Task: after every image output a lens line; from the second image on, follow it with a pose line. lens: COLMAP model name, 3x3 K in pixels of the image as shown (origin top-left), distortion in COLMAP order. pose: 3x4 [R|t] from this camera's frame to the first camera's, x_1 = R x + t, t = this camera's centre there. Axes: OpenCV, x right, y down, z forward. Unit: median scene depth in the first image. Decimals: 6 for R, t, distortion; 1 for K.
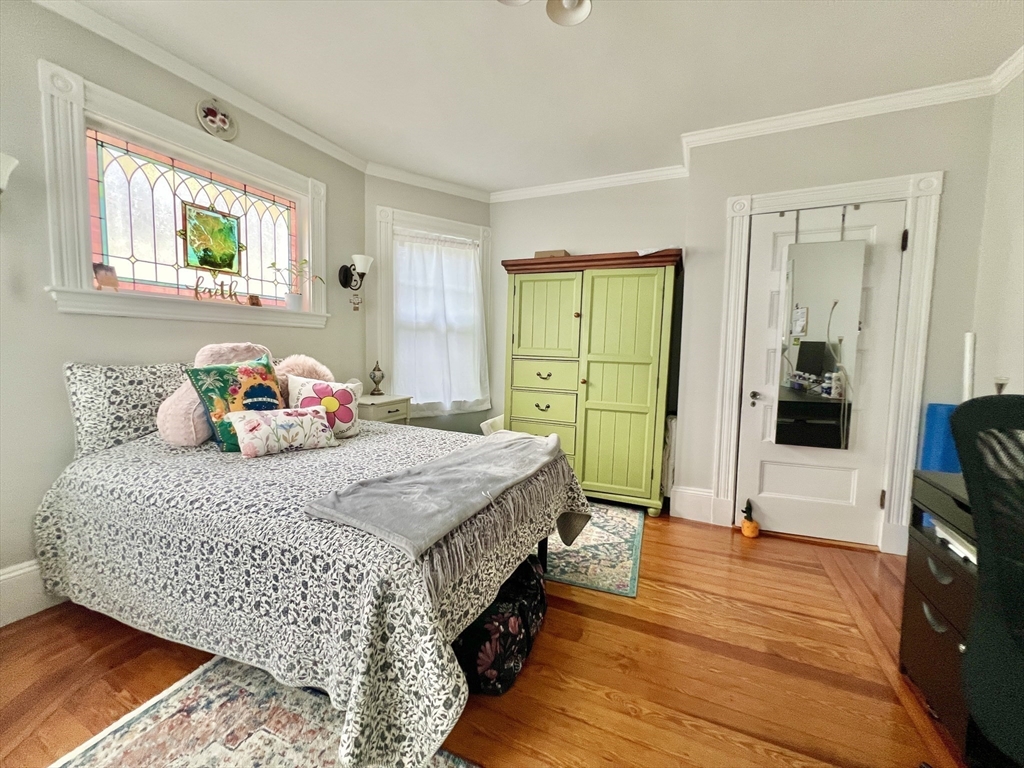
lens RADIAL K [[407.5, 0, 512.7], [0, 407.5, 378.5], [0, 0, 1]] dist [-0.000235, 0.000068]
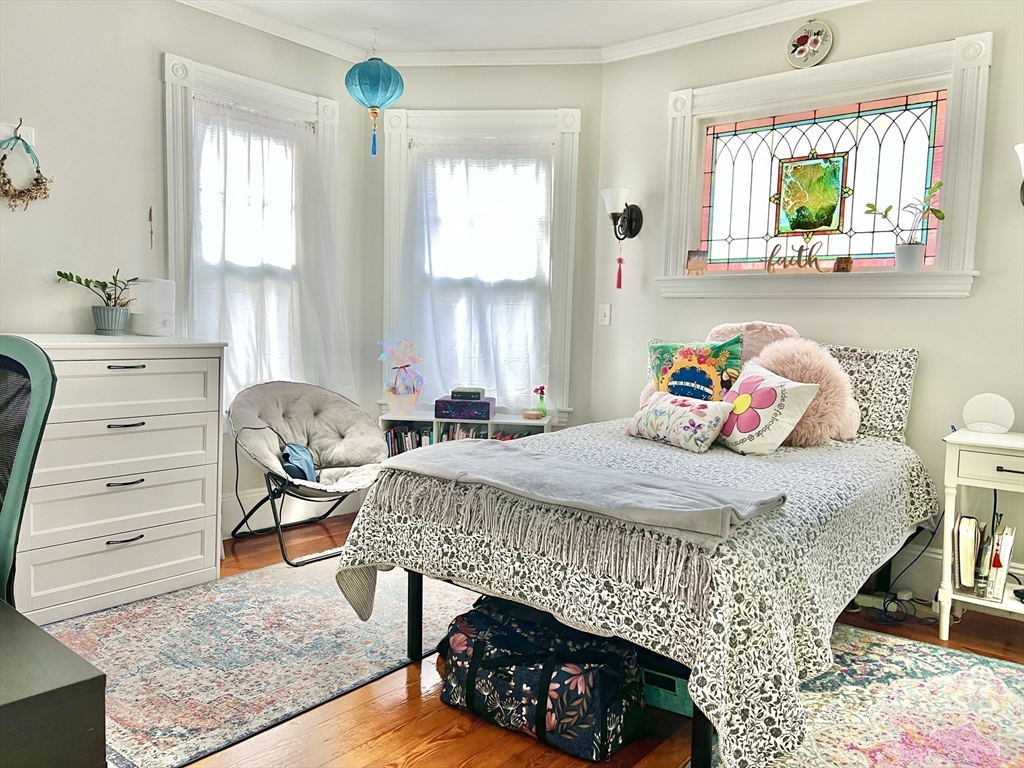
lens RADIAL K [[771.5, 0, 511.1], [0, 771.5, 385.9], [0, 0, 1]] dist [0.000812, -0.000353]
pose [[-0.256064, 0.064054, -0.964535, 0.941068], [-0.096890, 0.991077, 0.091539, -0.052356], [0.961792, 0.116893, -0.247573, 0.898081]]
